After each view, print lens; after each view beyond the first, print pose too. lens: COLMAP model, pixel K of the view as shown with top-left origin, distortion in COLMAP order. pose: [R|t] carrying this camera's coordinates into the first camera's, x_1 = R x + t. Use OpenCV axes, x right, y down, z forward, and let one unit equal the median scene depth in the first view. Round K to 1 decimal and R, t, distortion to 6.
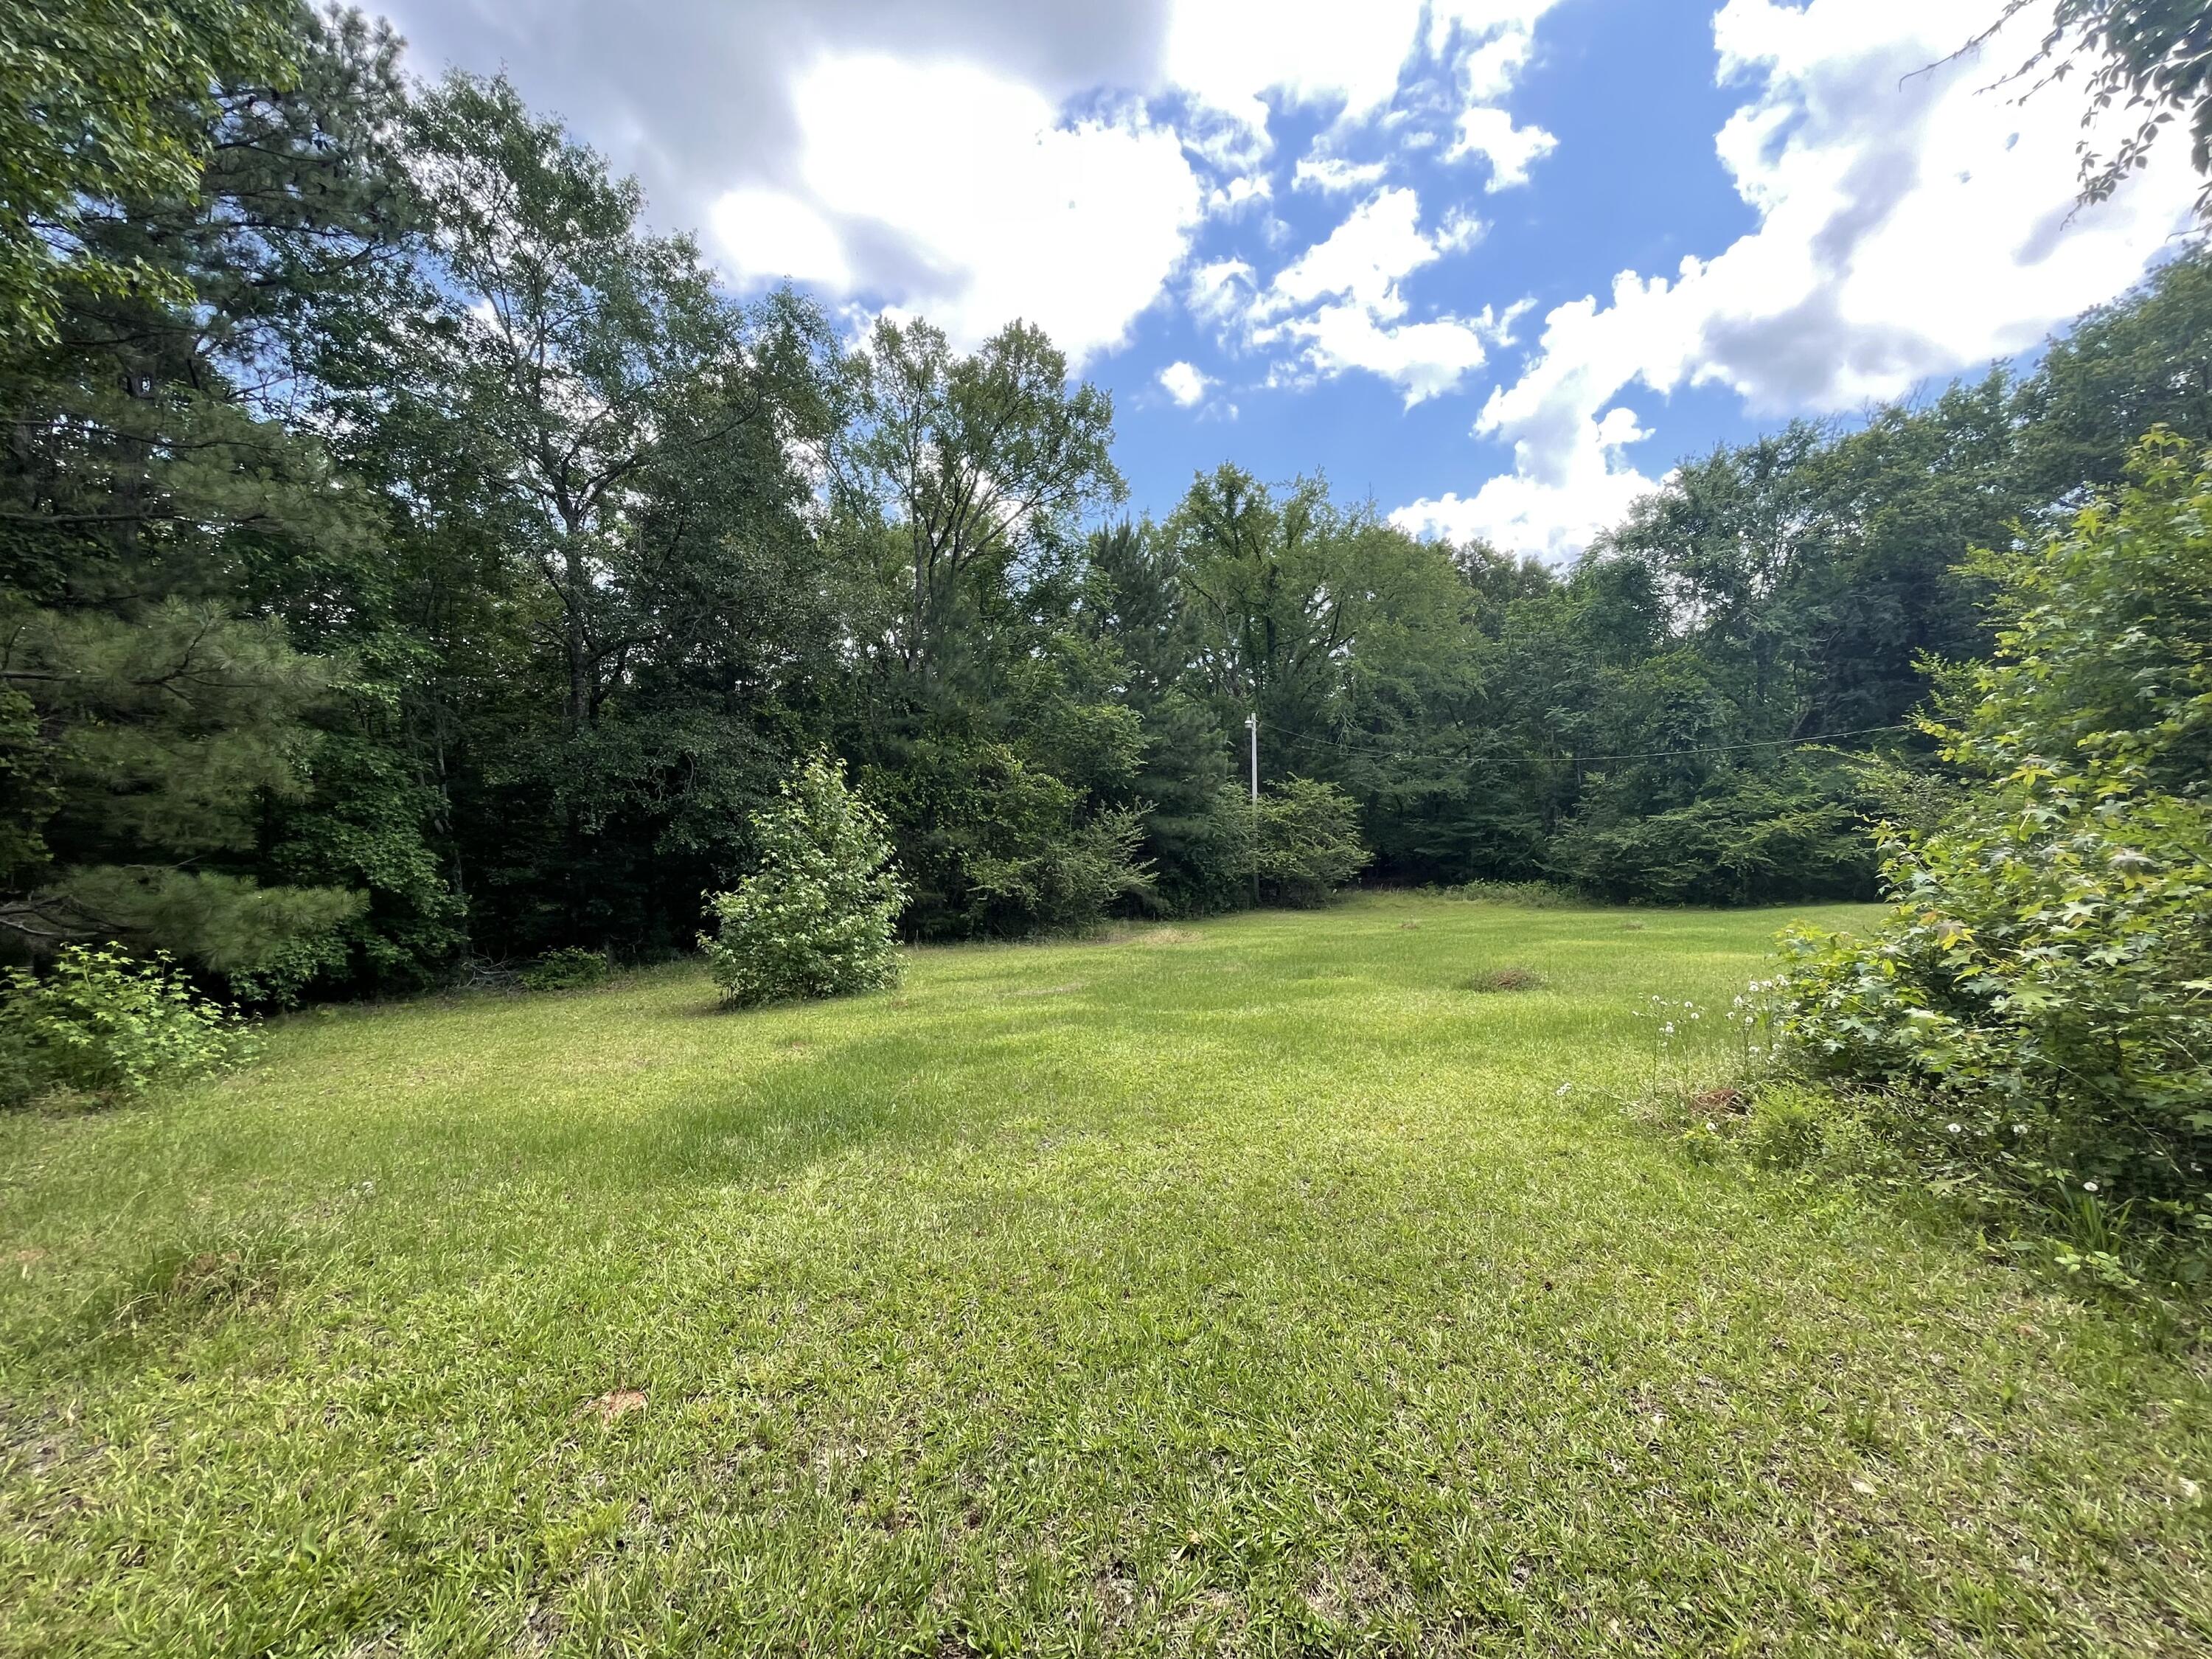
lens RADIAL K [[899.6, 0, 1108.2], [0, 899.6, 807.3], [0, 0, 1]] dist [0.007577, -0.000242]
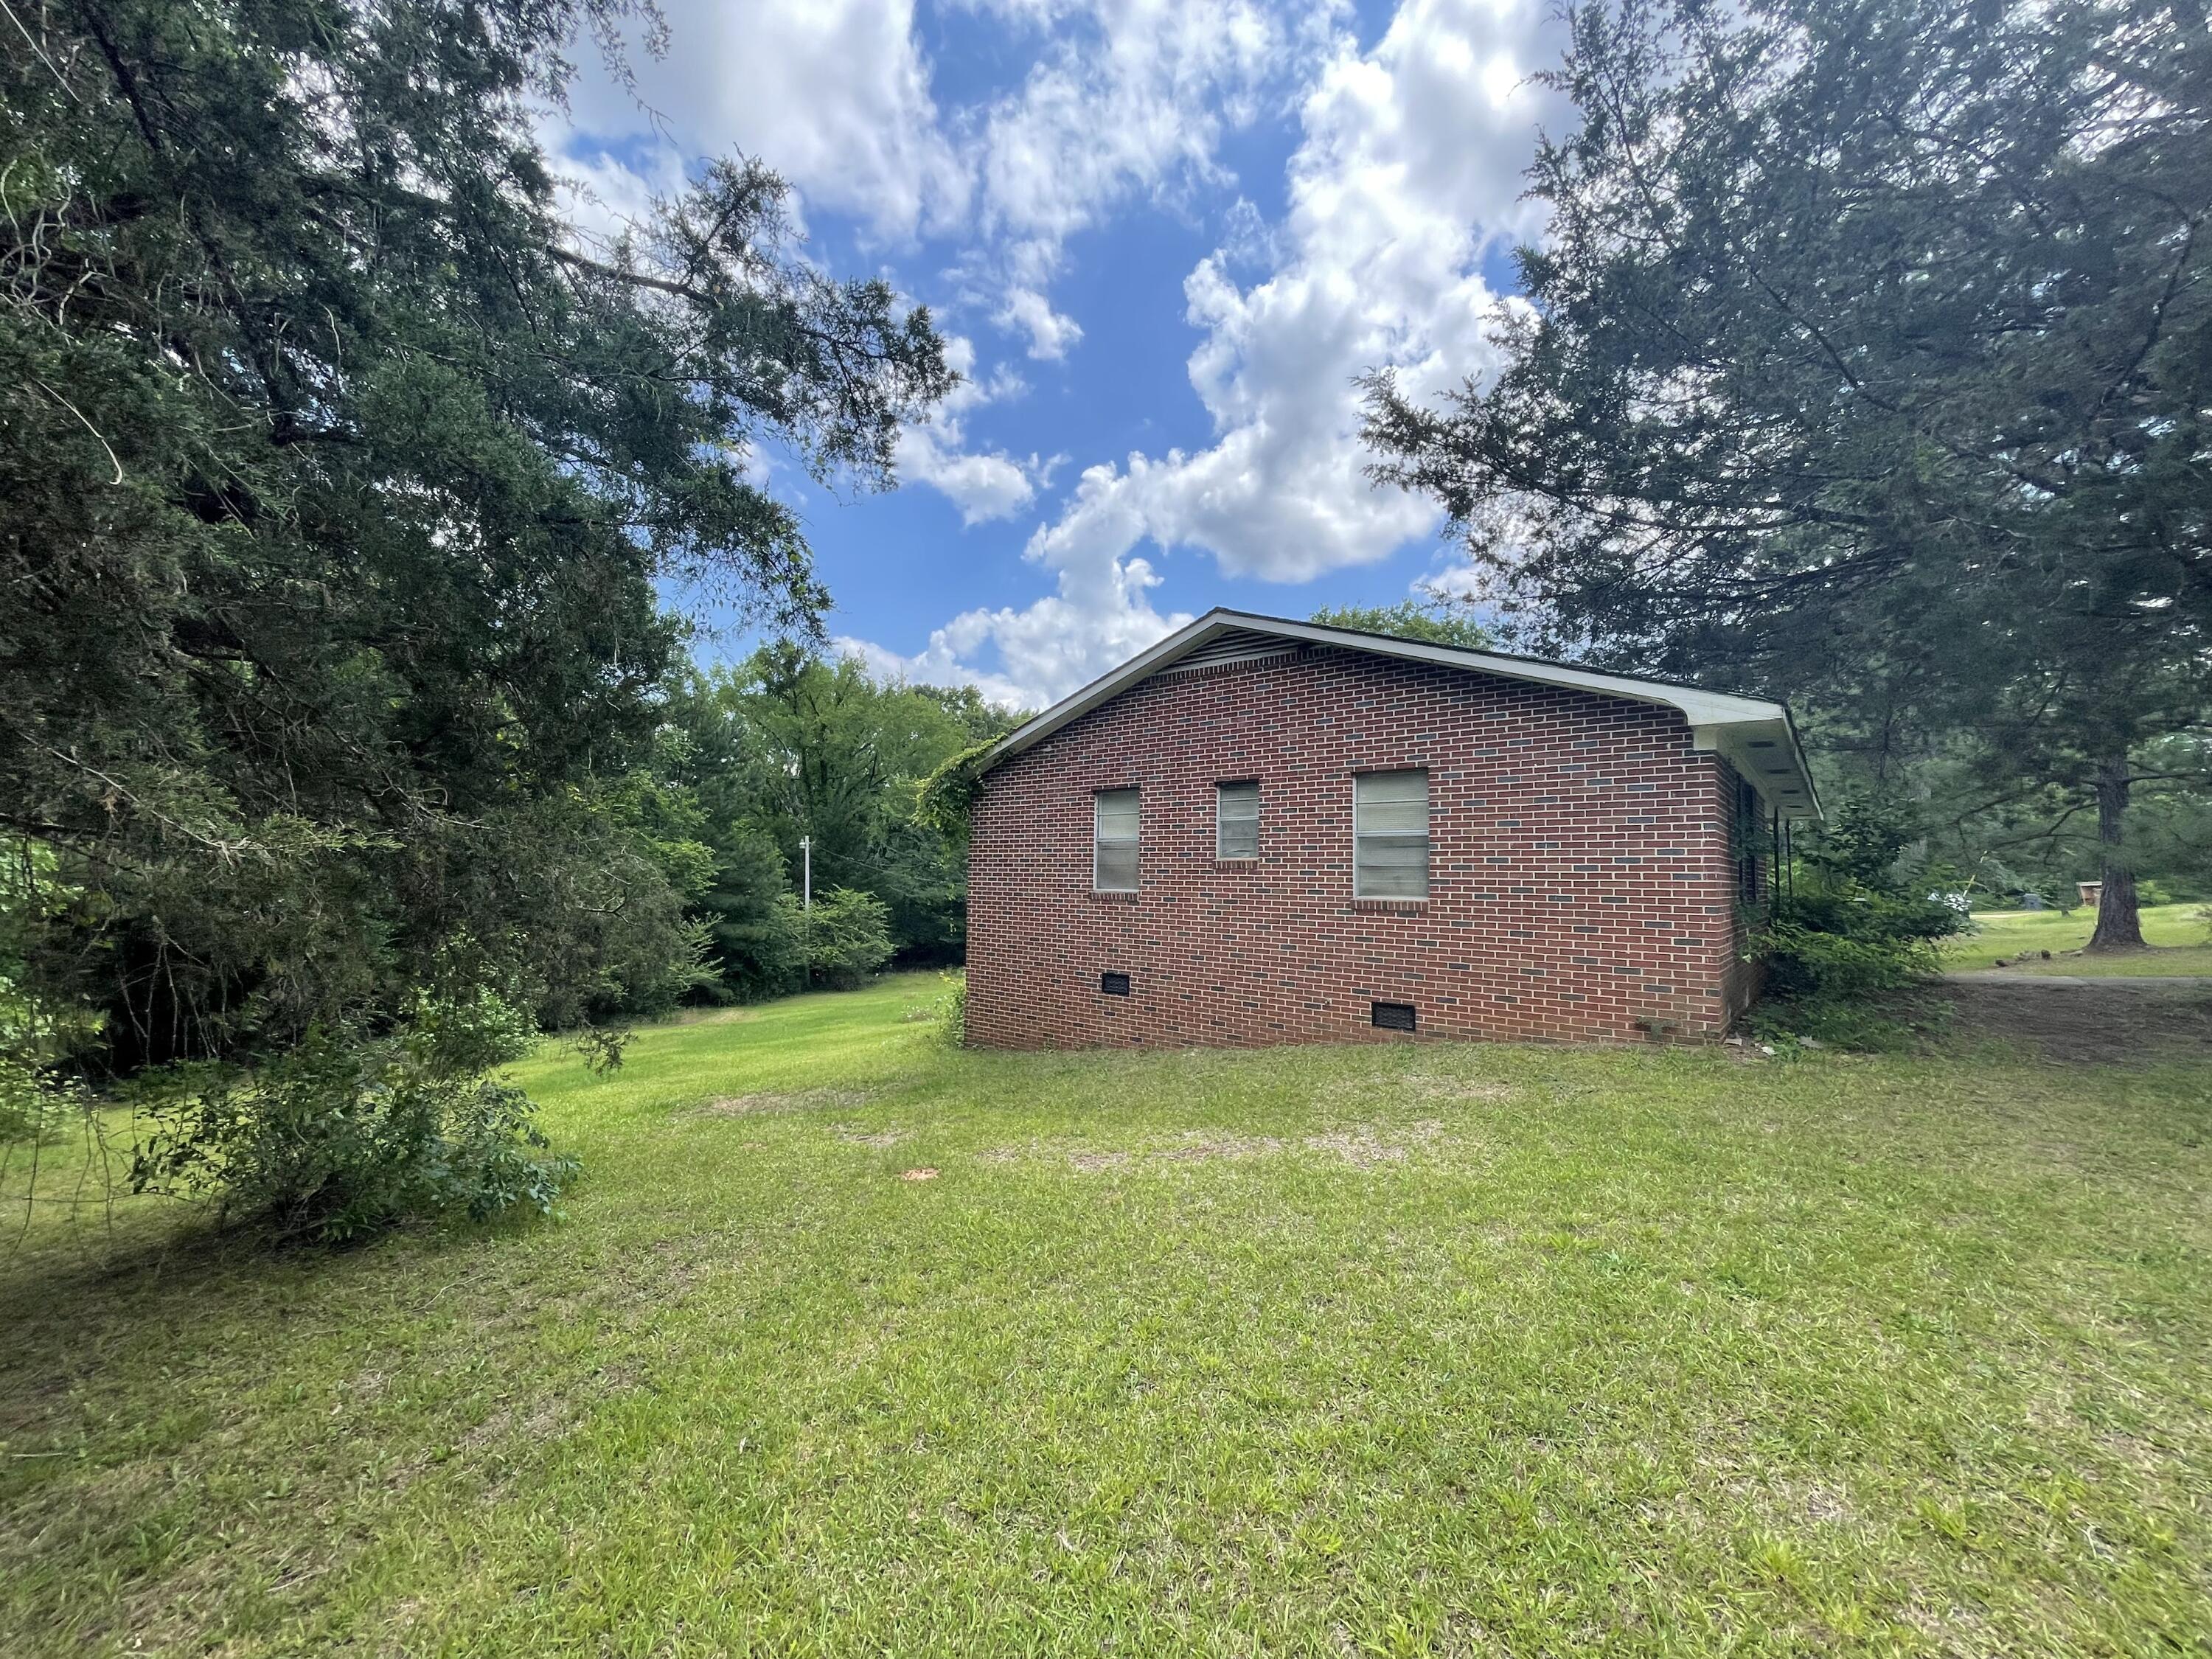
lens RADIAL K [[899.6, 0, 1086.8], [0, 899.6, 835.8], [0, 0, 1]] dist [0.007577, -0.000242]
pose [[0.902401, 0.014475, 0.430654, -0.026764], [0.012636, 0.998117, -0.060027, -0.025380], [-0.430712, 0.059610, 0.900519, -0.305074]]
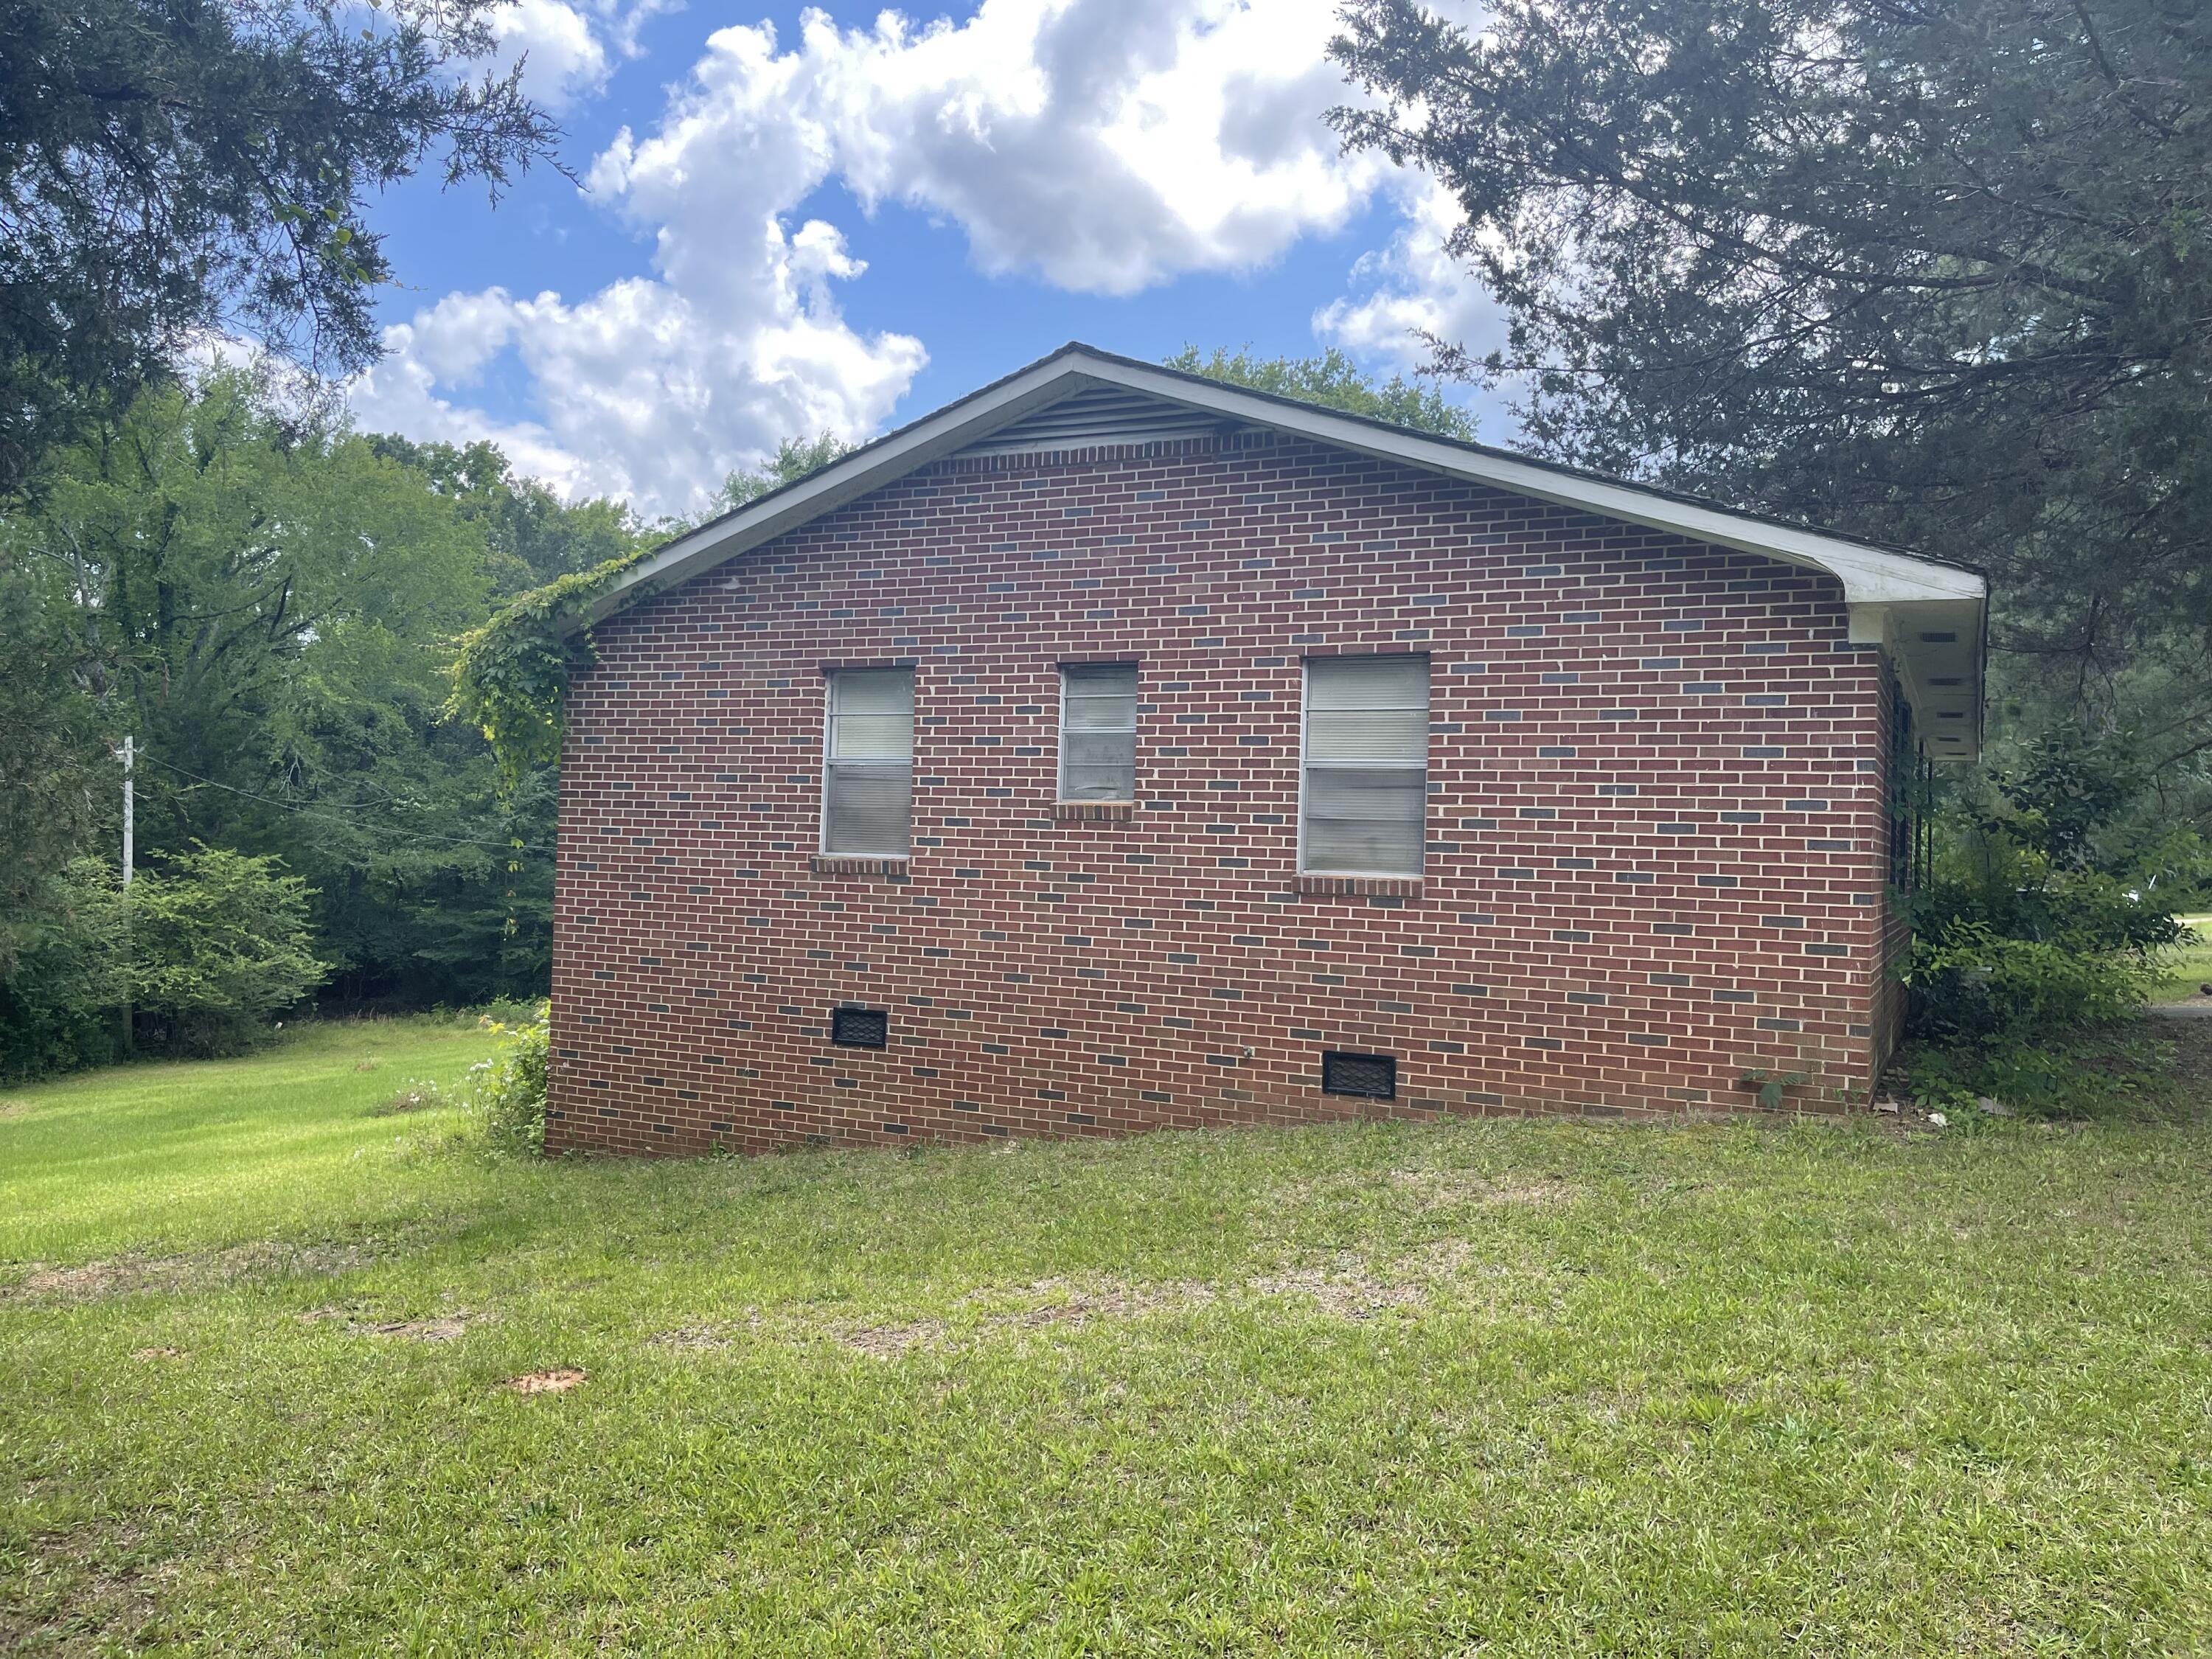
lens RADIAL K [[1693.1, 0, 1096.8], [0, 1693.1, 815.0], [0, 0, 1]] dist [0.060331, -0.049237]
pose [[0.781305, 0.018513, 0.623874, -0.048288], [-0.002502, 0.999645, -0.026529, -0.024216], [-0.624144, 0.019166, 0.781074, -0.302967]]
